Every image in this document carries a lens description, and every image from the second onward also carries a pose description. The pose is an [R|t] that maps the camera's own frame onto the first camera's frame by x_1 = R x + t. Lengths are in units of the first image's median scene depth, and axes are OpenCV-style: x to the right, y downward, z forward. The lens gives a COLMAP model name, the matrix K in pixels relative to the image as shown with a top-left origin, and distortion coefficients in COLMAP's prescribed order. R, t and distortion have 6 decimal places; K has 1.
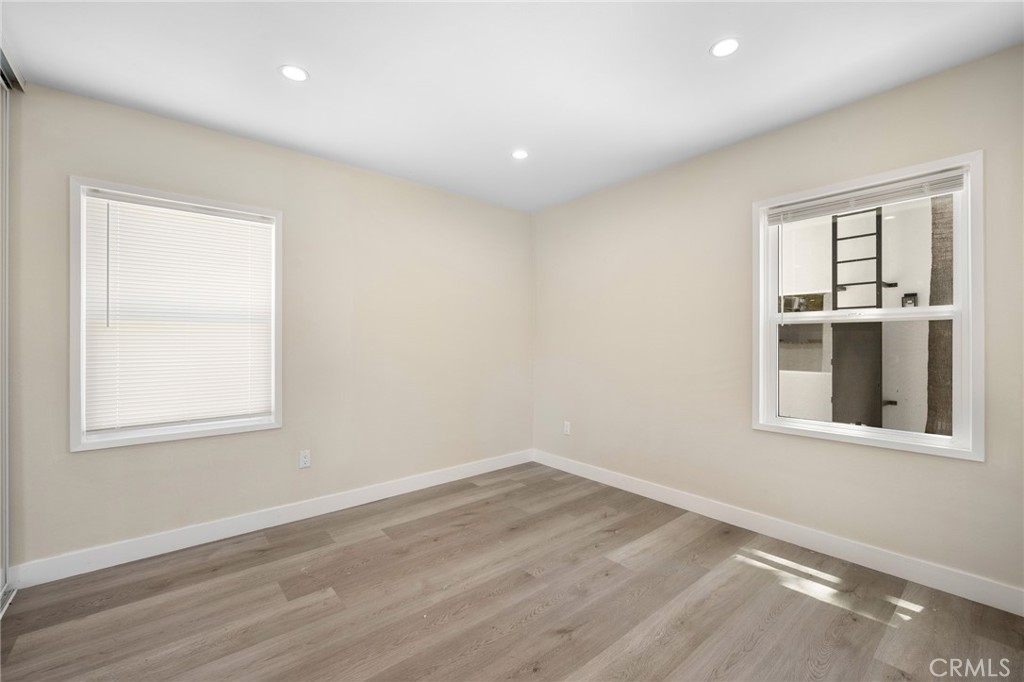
lens RADIAL K [[421.4, 0, 518.8], [0, 421.4, 341.1], [0, 0, 1]] dist [0.001793, -0.000461]
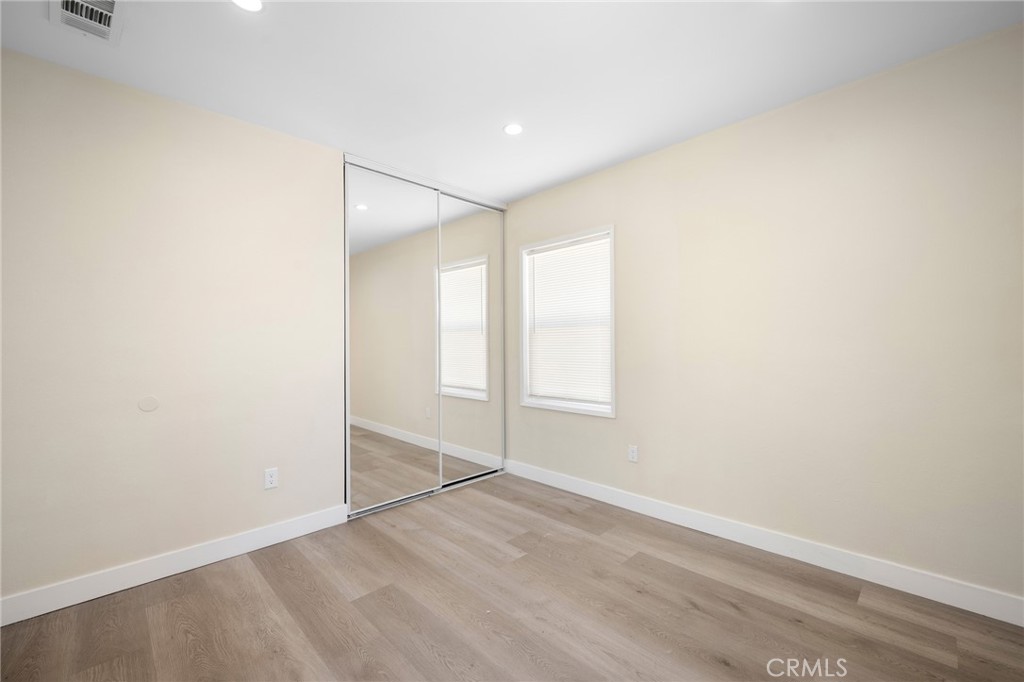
lens RADIAL K [[421.4, 0, 514.8], [0, 421.4, 340.2], [0, 0, 1]] dist [0.001793, -0.000461]
pose [[0.090601, -0.005799, -0.995870, 0.596070], [0.006759, 0.999964, -0.005208, 0.003379], [0.995864, -0.006259, 0.090637, 0.727761]]
